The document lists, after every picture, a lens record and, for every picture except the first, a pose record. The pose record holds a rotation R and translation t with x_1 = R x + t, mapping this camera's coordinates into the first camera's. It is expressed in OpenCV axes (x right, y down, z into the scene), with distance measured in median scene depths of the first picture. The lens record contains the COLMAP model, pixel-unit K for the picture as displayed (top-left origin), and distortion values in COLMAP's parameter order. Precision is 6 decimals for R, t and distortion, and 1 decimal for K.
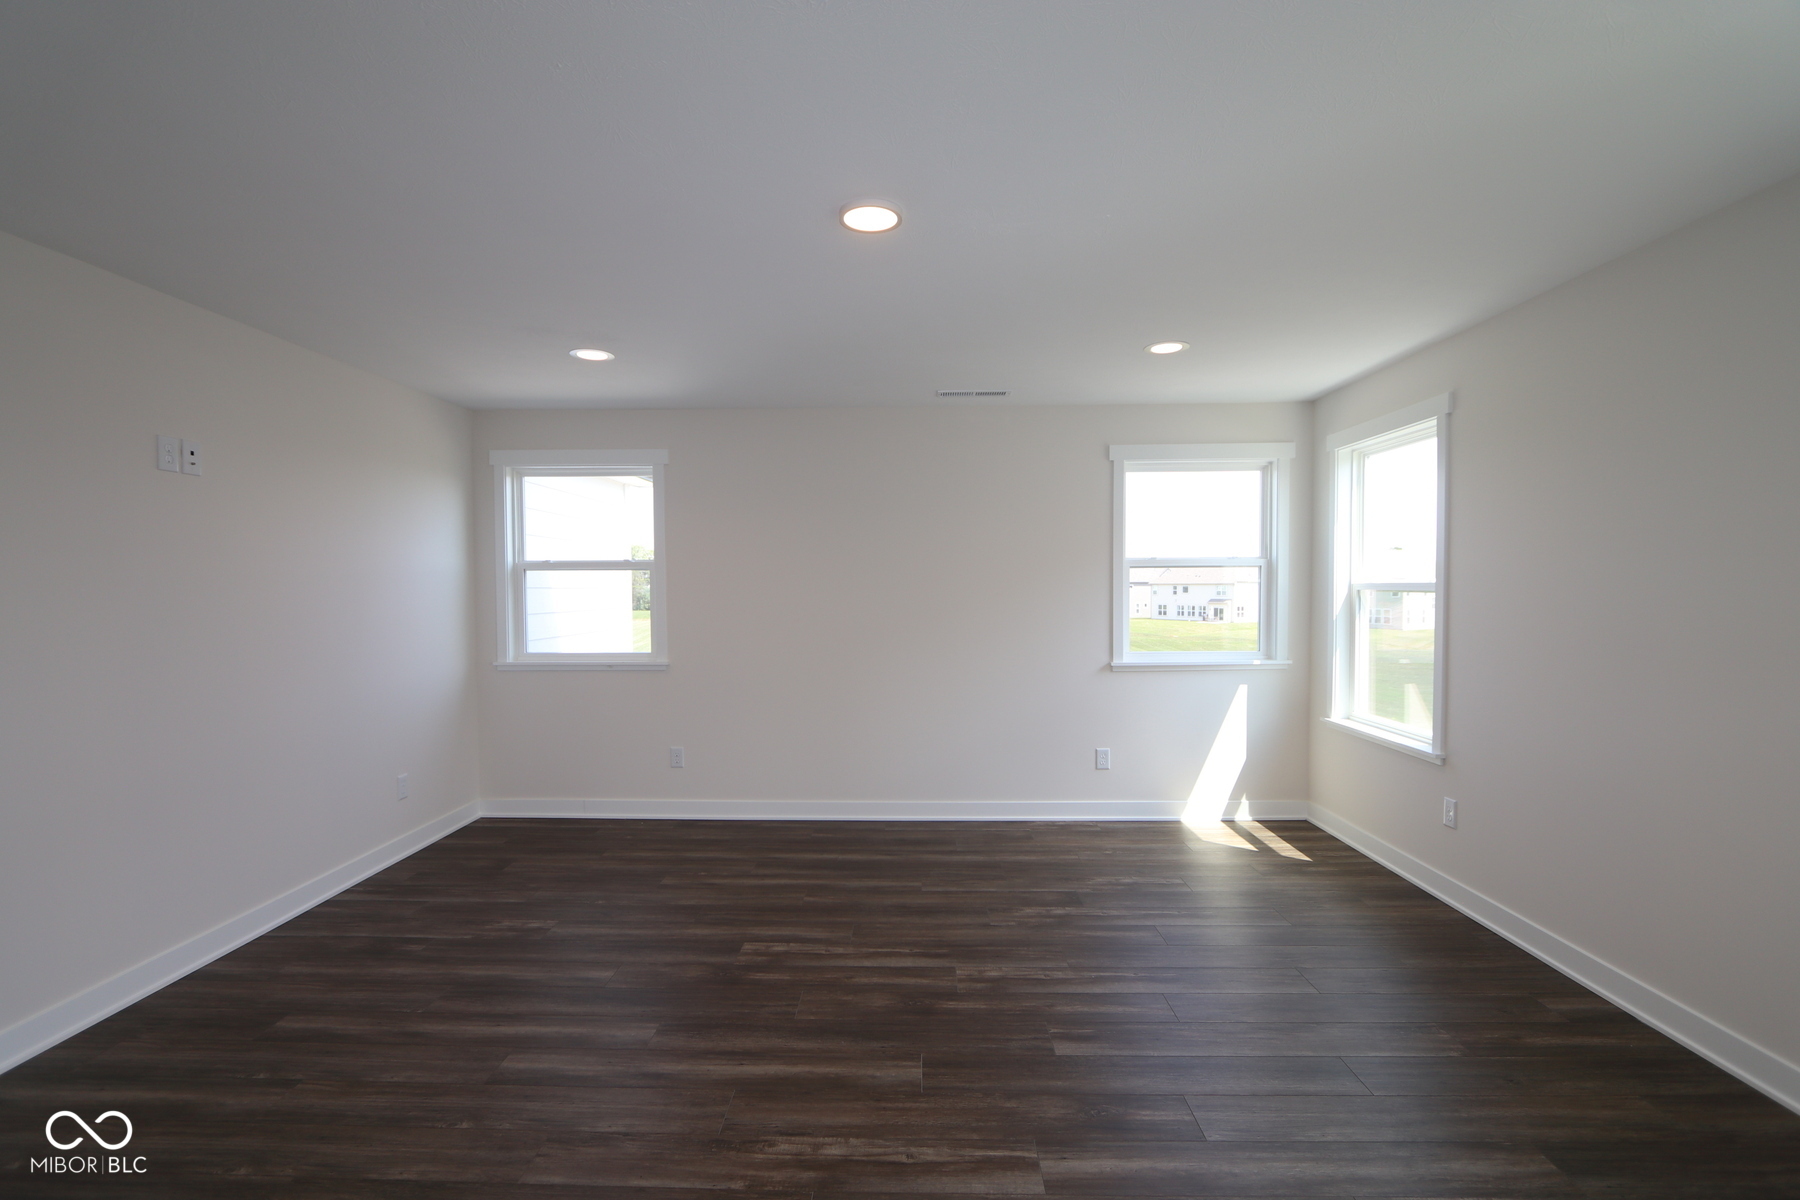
lens RADIAL K [[835.5, 0, 892.6], [0, 835.5, 615.5], [0, 0, 1]] dist [-0.008736, -0.000434]
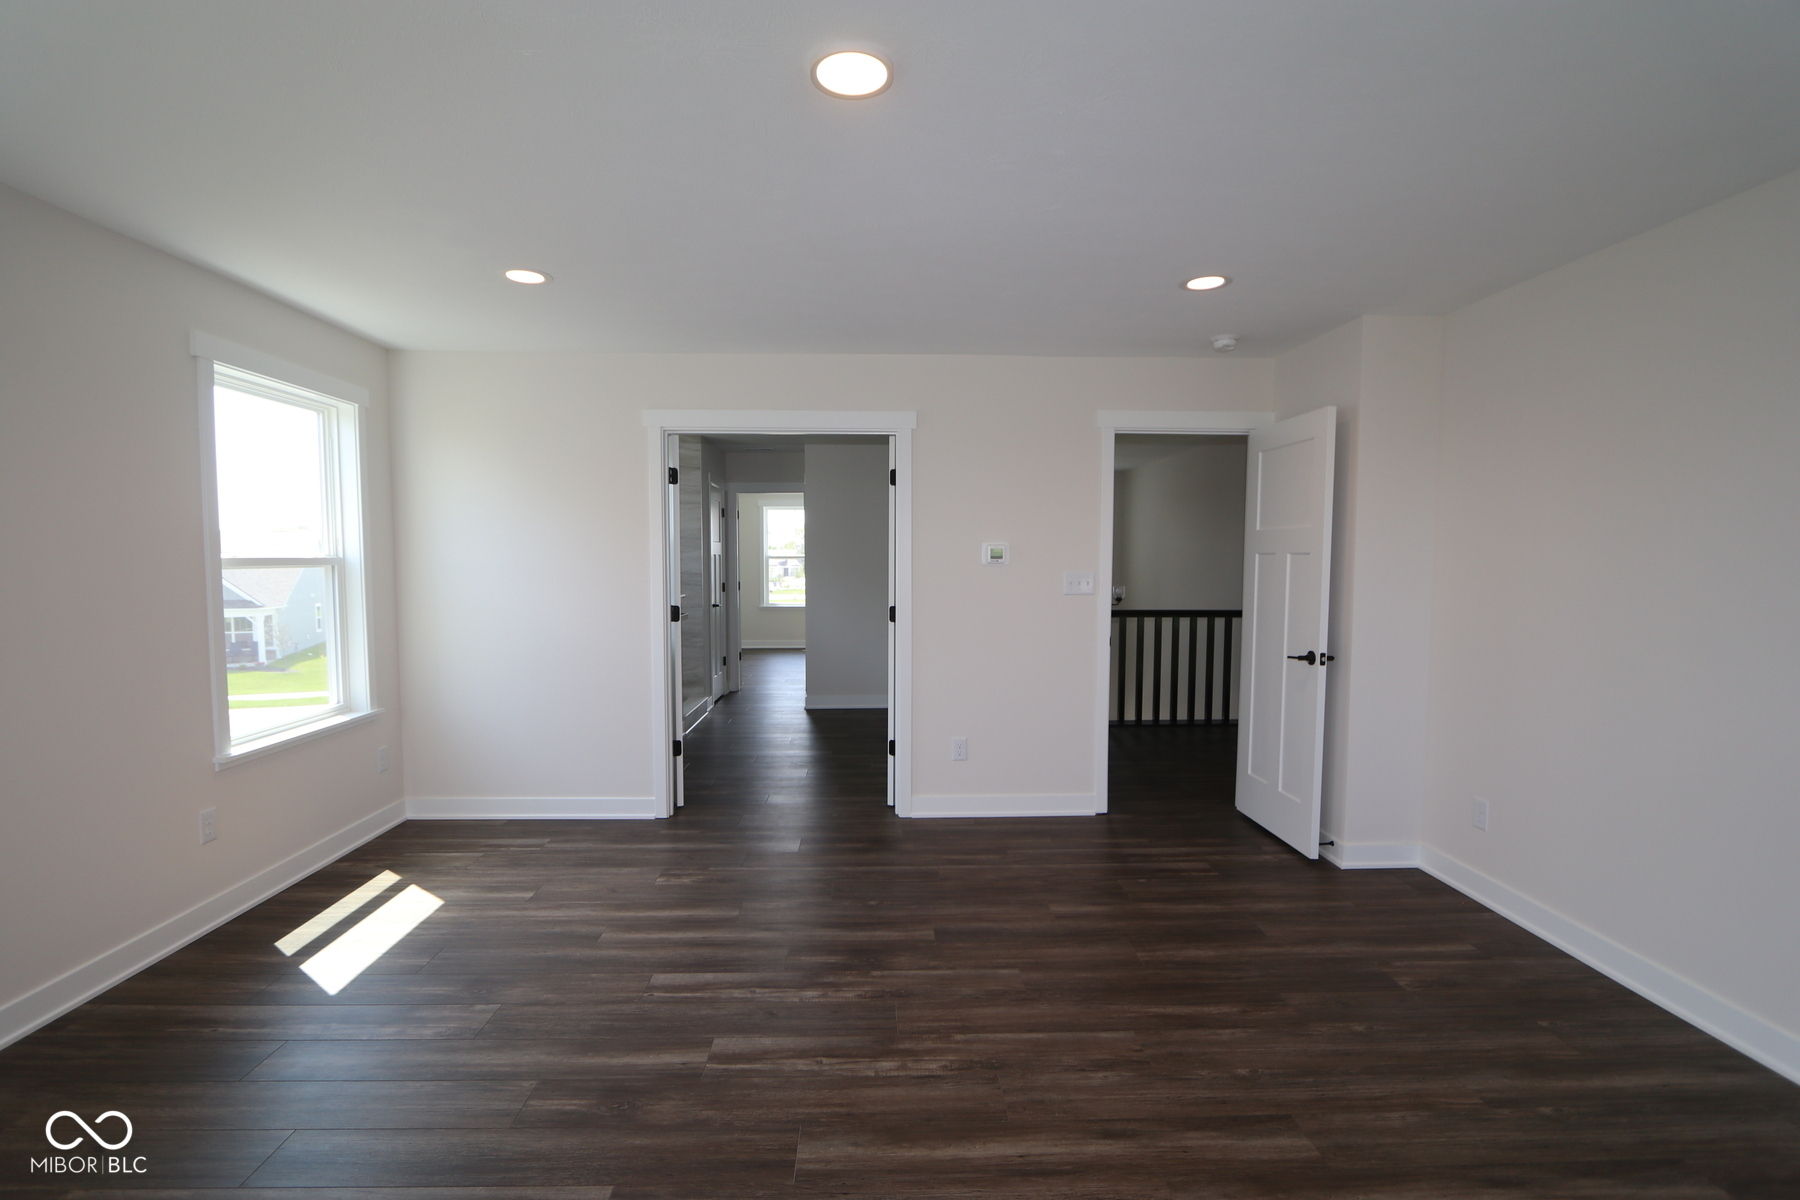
lens RADIAL K [[835.5, 0, 892.6], [0, 835.5, 615.5], [0, 0, 1]] dist [-0.008736, -0.000434]
pose [[-0.998450, 0.006476, -0.055287, -0.018780], [0.000566, 0.994341, 0.106236, -0.072042], [0.055662, 0.106040, -0.992803, 1.938769]]
